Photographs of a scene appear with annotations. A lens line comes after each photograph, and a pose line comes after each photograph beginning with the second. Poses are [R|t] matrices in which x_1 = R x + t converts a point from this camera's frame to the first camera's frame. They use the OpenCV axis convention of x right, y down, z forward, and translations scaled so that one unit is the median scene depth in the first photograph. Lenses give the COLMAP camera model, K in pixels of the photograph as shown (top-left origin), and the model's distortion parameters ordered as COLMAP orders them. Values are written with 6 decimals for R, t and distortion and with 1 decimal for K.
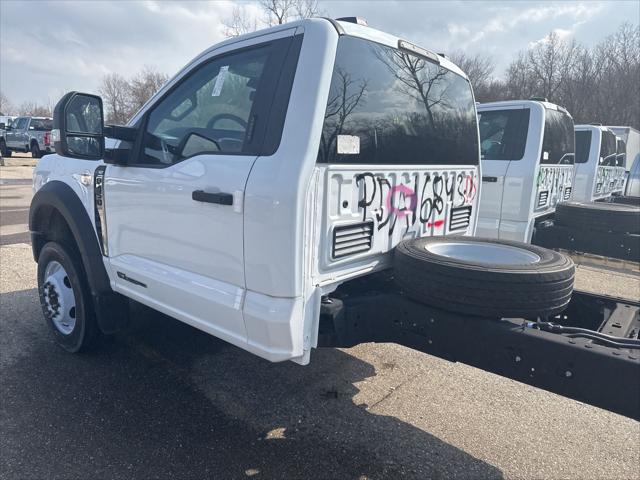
lens RADIAL K [[442.5, 0, 316.2], [0, 442.5, 248.2], [0, 0, 1]] dist [0.065857, -0.079429]
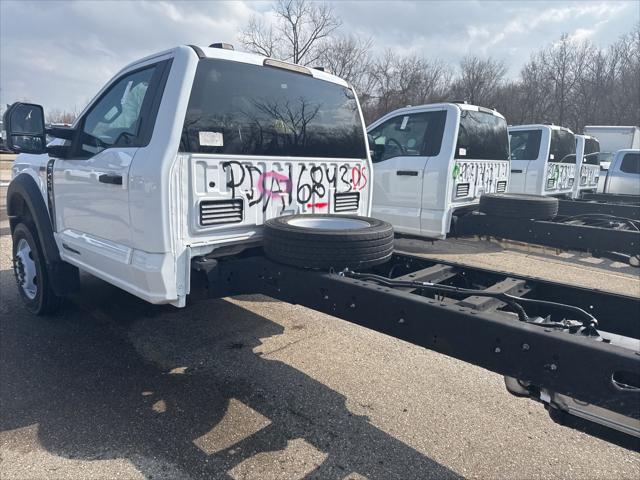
lens RADIAL K [[442.5, 0, 315.7], [0, 442.5, 240.9], [0, 0, 1]] dist [0.065857, -0.079429]
pose [[0.999005, 0.000373, -0.044588, 0.334240], [-0.001359, 0.999755, -0.022096, 0.074876], [0.044569, 0.022135, 0.998761, -0.232478]]
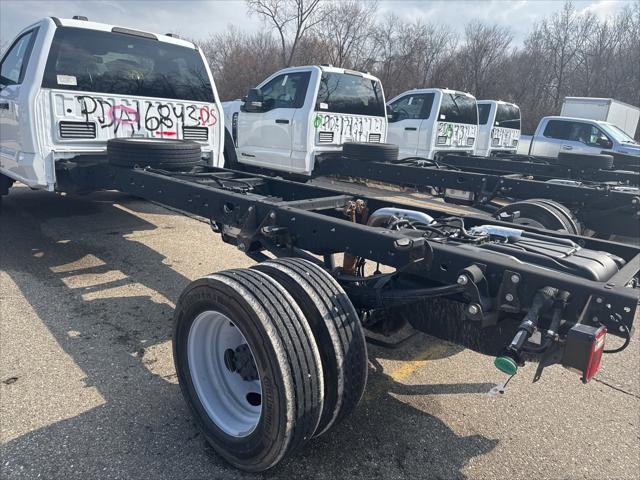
lens RADIAL K [[442.5, 0, 320.2], [0, 442.5, 242.9], [0, 0, 1]] dist [0.065857, -0.079429]
pose [[0.997838, 0.037007, -0.054310, 1.029081], [-0.034128, 0.998010, 0.053013, 0.271790], [0.056164, -0.051045, 0.997116, -0.764691]]
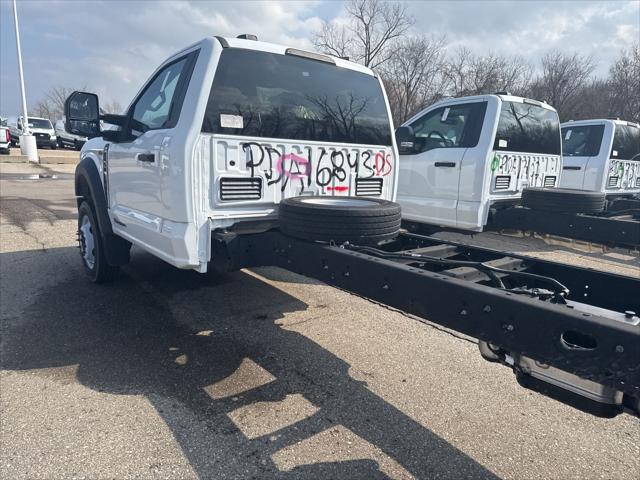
lens RADIAL K [[442.5, 0, 321.9], [0, 442.5, 248.2], [0, 0, 1]] dist [0.065857, -0.079429]
pose [[0.983020, 0.037462, -0.179632, 0.485495], [-0.039644, 0.999177, -0.008569, 0.139456], [0.179163, 0.015544, 0.983697, -0.292524]]
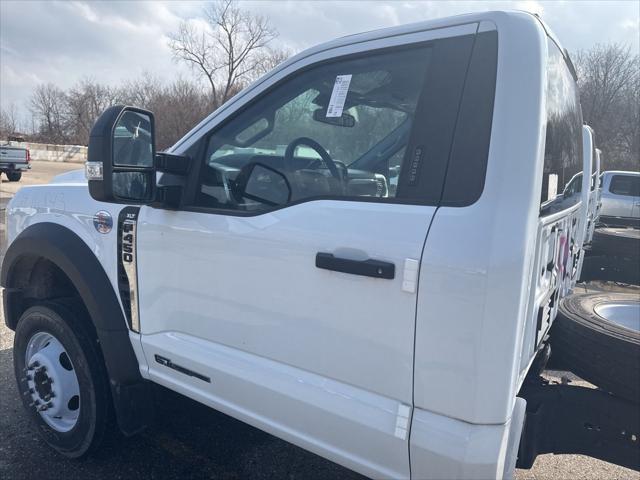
lens RADIAL K [[442.5, 0, 321.7], [0, 442.5, 241.6], [0, 0, 1]] dist [0.065857, -0.079429]
pose [[0.991665, -0.016869, 0.127736, -0.283290], [0.022622, 0.998788, -0.043720, -0.094340], [-0.126843, 0.046246, 0.990844, 0.266103]]
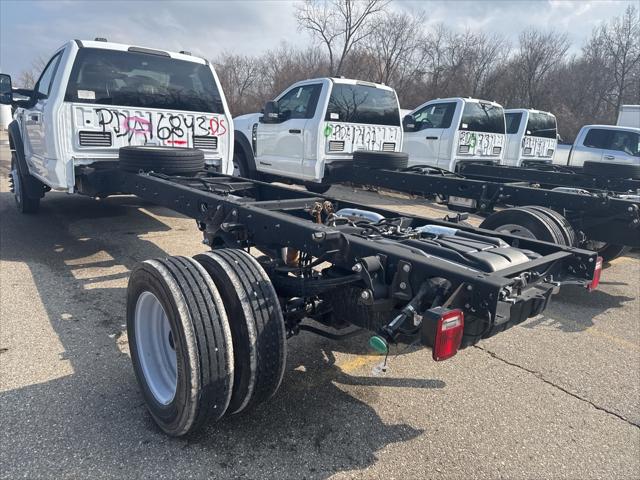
lens RADIAL K [[442.5, 0, 314.5], [0, 442.5, 240.7], [0, 0, 1]] dist [0.065857, -0.079429]
pose [[0.983331, 0.056812, -0.172719, 1.256662], [-0.052678, 0.998207, 0.028424, 0.293231], [0.174024, -0.018852, 0.984561, -0.814215]]
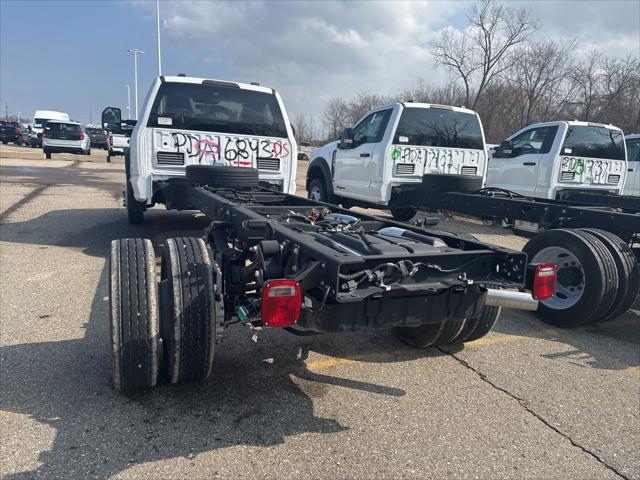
lens RADIAL K [[442.5, 0, 317.7], [0, 442.5, 248.7], [0, 0, 1]] dist [0.065857, -0.079429]
pose [[0.891423, 0.093304, -0.443463, 1.639328], [-0.109301, 0.993952, -0.010584, 0.349837], [0.439794, 0.057905, 0.896230, -0.740072]]
